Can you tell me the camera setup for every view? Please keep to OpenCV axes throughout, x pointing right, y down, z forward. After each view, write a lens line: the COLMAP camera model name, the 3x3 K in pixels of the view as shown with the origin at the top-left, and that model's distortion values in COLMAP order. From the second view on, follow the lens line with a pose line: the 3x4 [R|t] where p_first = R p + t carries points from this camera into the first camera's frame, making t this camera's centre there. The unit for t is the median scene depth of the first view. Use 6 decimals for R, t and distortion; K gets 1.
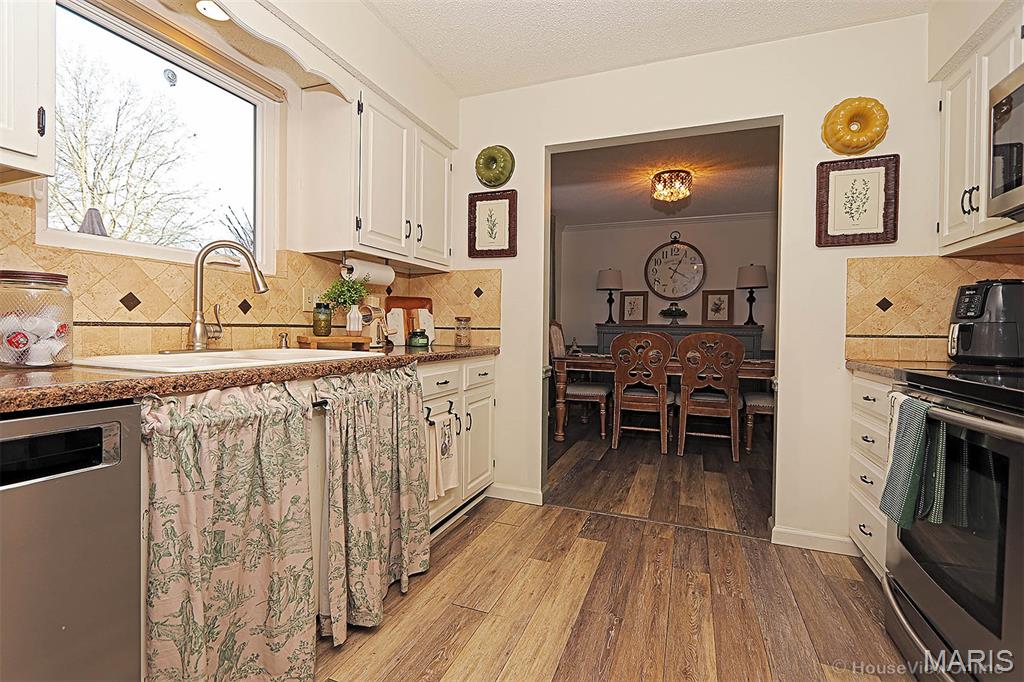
lens RADIAL K [[473.4, 0, 505.3], [0, 473.4, 338.8], [0, 0, 1]] dist [-0.016205, 0.003178]
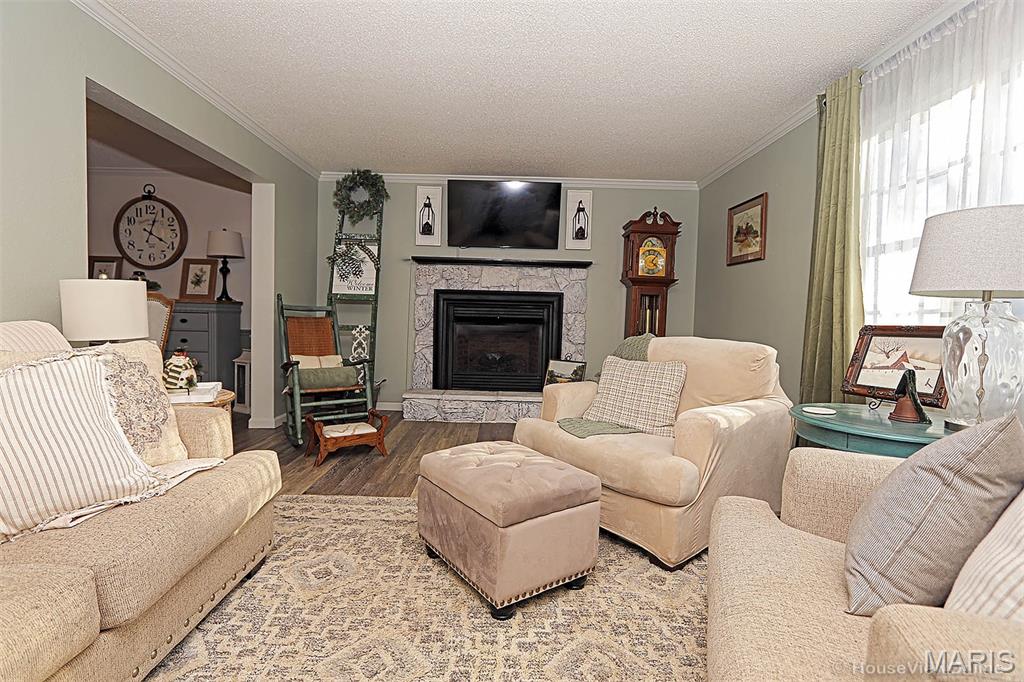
lens RADIAL K [[473.4, 0, 505.3], [0, 473.4, 338.8], [0, 0, 1]] dist [-0.016205, 0.003178]
pose [[0.928236, -0.004765, 0.371962, 0.644468], [-0.008397, 0.999395, 0.033758, 0.007011], [-0.371898, -0.034459, 0.927634, 0.009832]]
